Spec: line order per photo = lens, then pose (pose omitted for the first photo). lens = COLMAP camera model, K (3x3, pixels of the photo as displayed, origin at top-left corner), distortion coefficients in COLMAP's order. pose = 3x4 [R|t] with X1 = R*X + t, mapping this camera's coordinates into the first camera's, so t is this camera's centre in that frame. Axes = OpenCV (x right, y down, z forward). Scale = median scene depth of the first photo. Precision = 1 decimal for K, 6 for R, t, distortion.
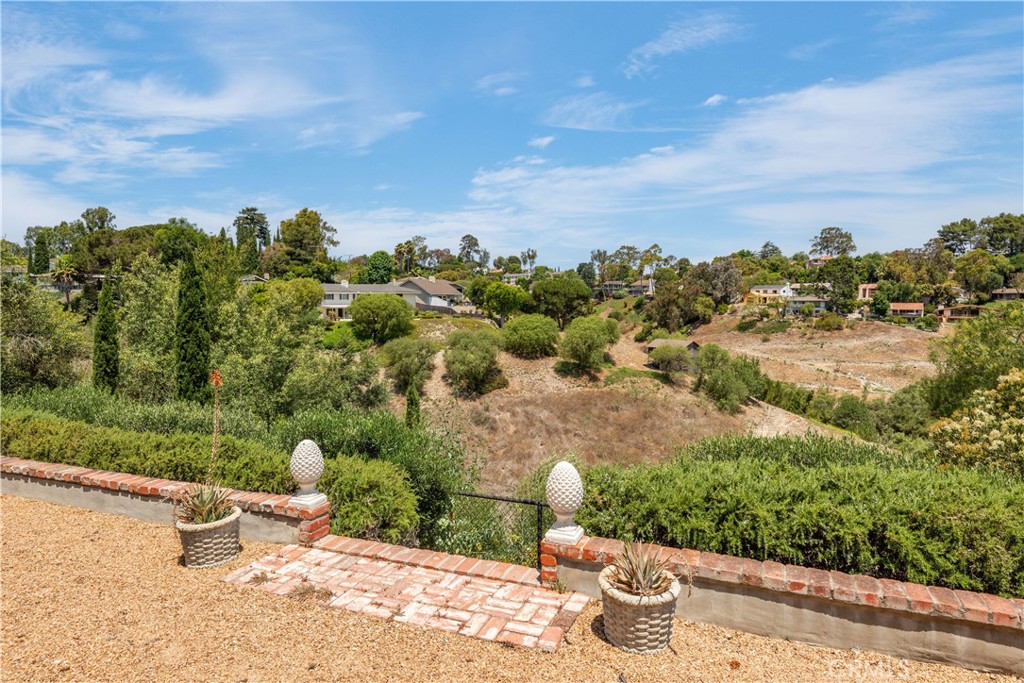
lens RADIAL K [[632.5, 0, 508.1], [0, 632.5, 343.9], [0, 0, 1]] dist [0.020150, -0.005485]
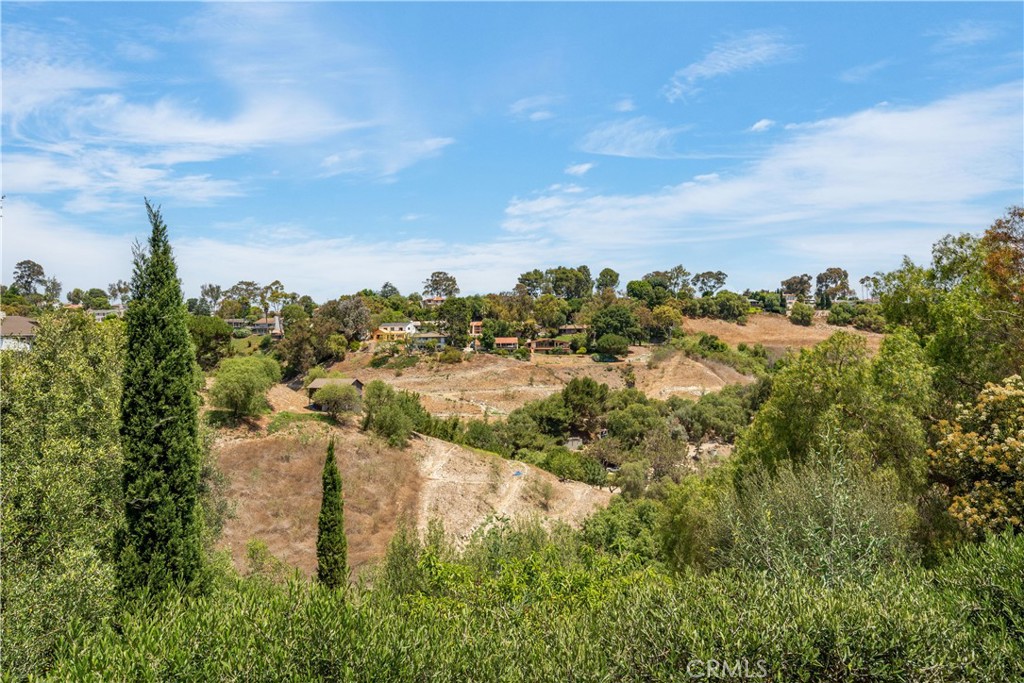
lens RADIAL K [[632.5, 0, 509.6], [0, 632.5, 339.0], [0, 0, 1]] dist [0.020150, -0.005485]
pose [[0.825589, -0.017795, 0.563991, -0.032421], [0.056108, 0.997138, -0.050671, -0.001642], [-0.561476, 0.073478, 0.824225, 0.028214]]
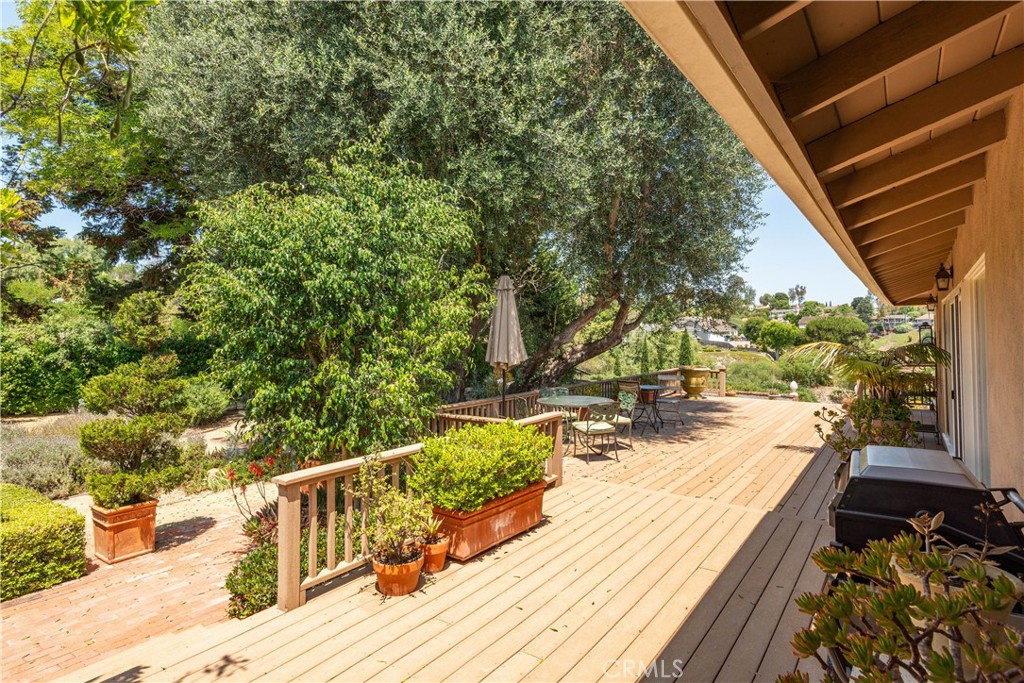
lens RADIAL K [[570.3, 0, 506.8], [0, 570.3, 341.0], [0, 0, 1]] dist [0.005761, -0.000062]
pose [[0.907274, -0.000415, -0.420539, -0.009663], [-0.024047, 0.998312, -0.052864, 0.003348], [0.419851, 0.058075, 0.905733, -0.078596]]
